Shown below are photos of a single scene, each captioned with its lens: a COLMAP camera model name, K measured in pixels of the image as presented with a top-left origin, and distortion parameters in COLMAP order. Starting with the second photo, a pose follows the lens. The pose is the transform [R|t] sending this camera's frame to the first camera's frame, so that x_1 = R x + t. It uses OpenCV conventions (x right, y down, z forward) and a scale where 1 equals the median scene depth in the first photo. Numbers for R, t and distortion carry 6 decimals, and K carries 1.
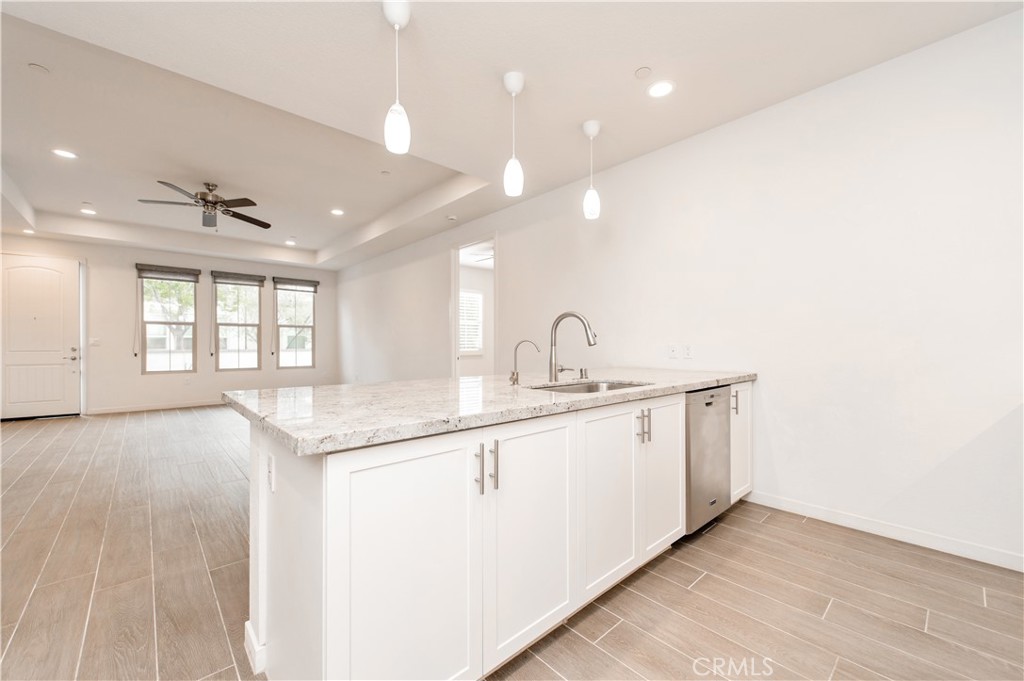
lens RADIAL K [[404.3, 0, 513.0], [0, 404.3, 346.9], [0, 0, 1]] dist [0.017892, -0.003715]
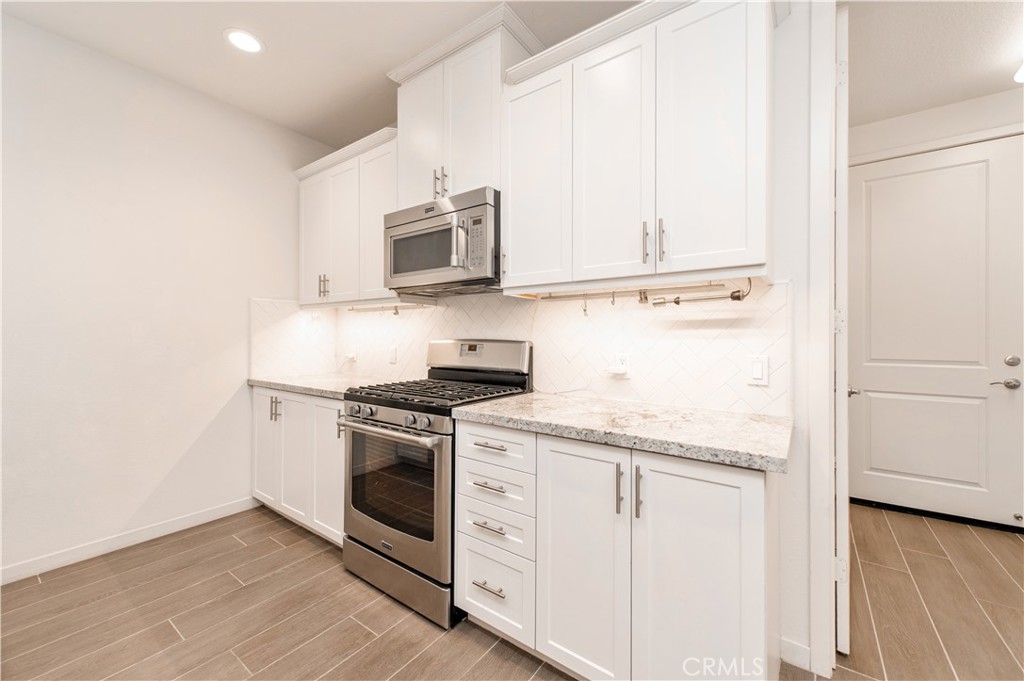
lens RADIAL K [[404.3, 0, 513.3], [0, 404.3, 337.7], [0, 0, 1]] dist [0.017892, -0.003715]
pose [[-0.197598, 0.000703, 0.980283, -0.277706], [0.000067, 1.000000, -0.000704, -0.038696], [-0.980283, -0.000074, -0.197598, 0.343592]]
